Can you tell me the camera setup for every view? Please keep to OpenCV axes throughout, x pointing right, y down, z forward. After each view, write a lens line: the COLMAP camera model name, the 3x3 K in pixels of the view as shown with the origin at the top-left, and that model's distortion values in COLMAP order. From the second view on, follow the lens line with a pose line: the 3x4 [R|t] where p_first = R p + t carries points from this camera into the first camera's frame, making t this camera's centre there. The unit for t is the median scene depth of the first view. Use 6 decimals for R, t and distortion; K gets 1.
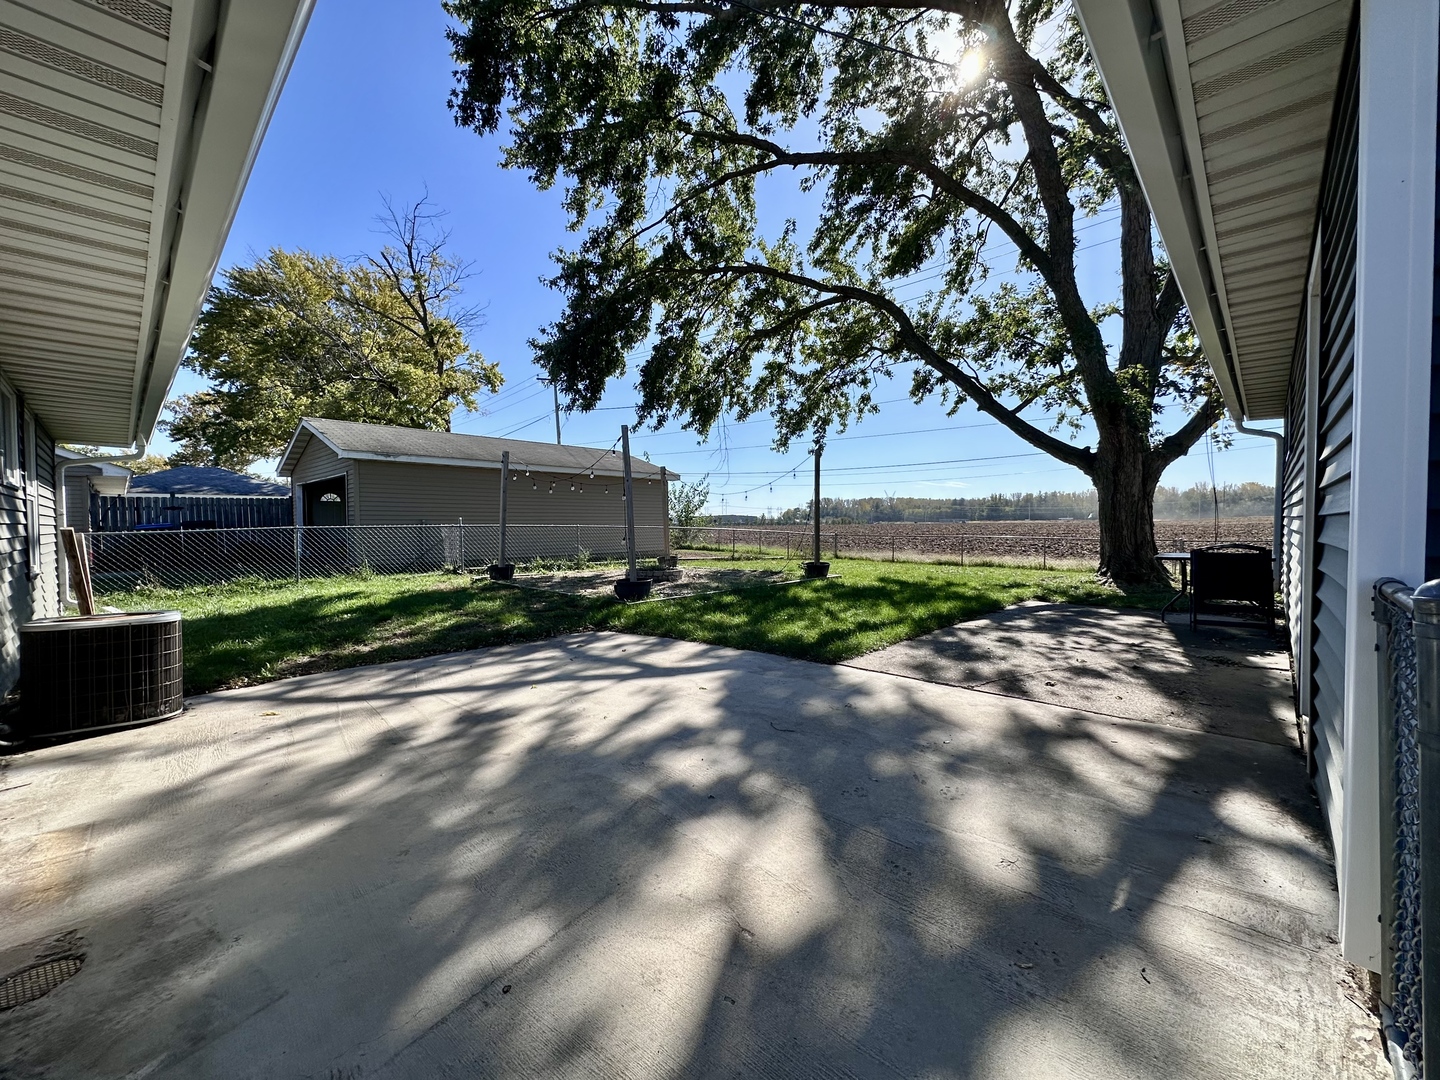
lens RADIAL K [[574.0, 0, 720.0], [0, 574.0, 540.0], [0, 0, 1]] dist [-0.000283, -0.000019]
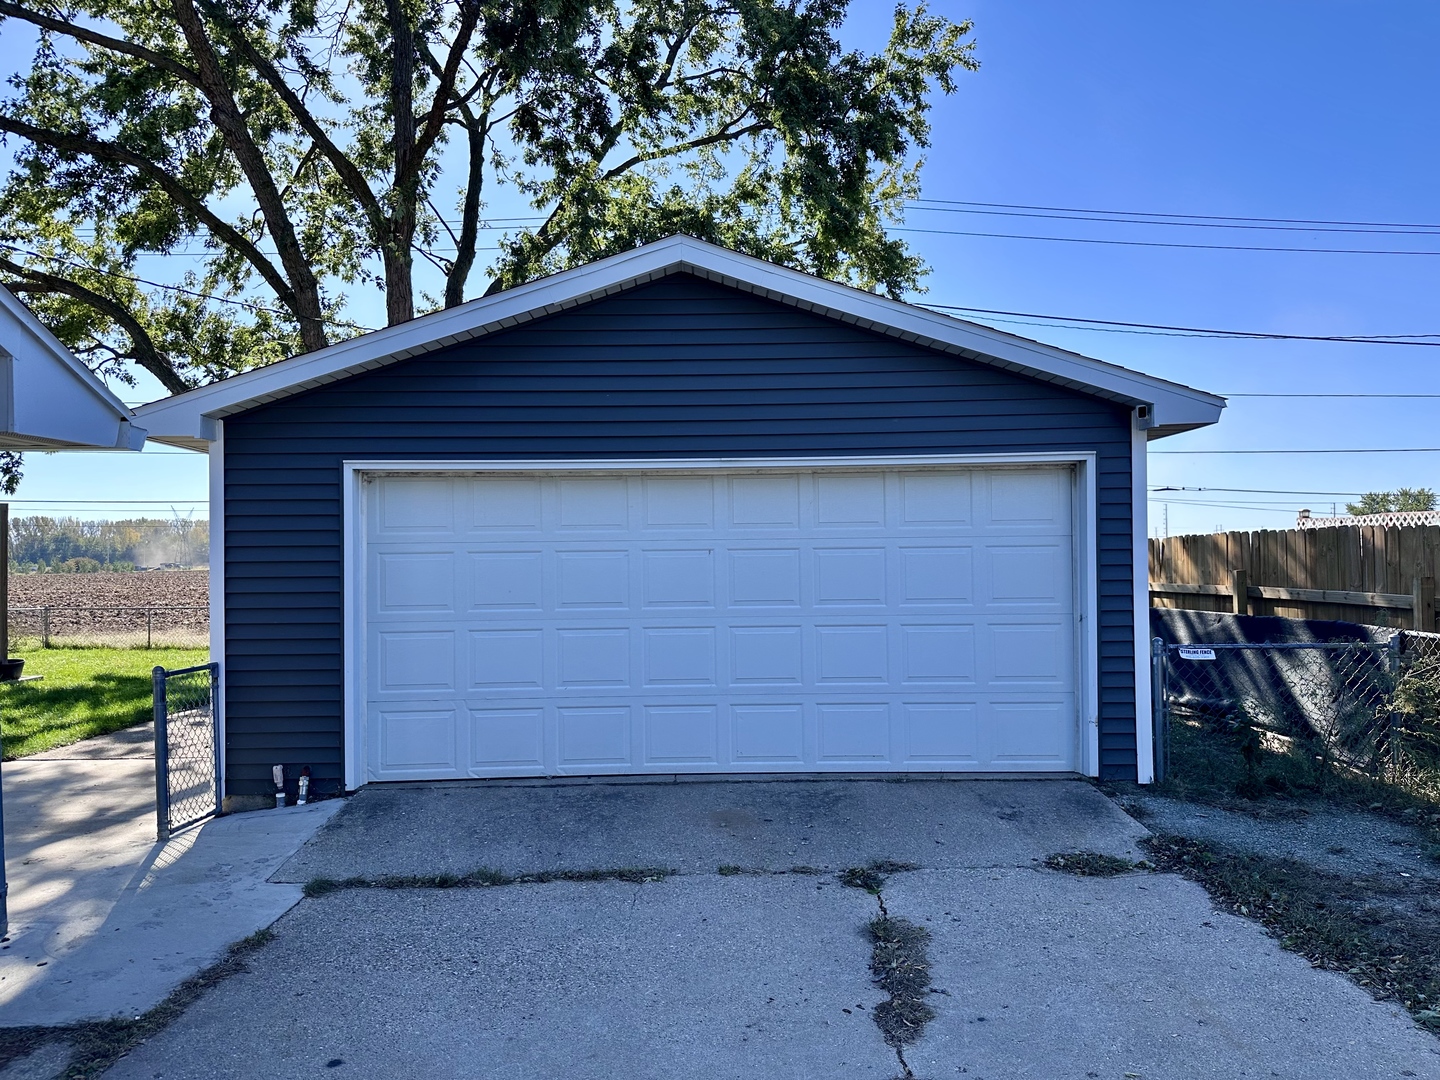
lens RADIAL K [[1029.4, 0, 720.0], [0, 1029.4, 540.0], [0, 0, 1]] dist [-0.008688, -0.003353]
pose [[0.719497, 0.013216, 0.694369, -0.063324], [0.024943, 0.998682, -0.044854, -0.027528], [-0.694047, 0.049592, 0.718220, -0.470681]]
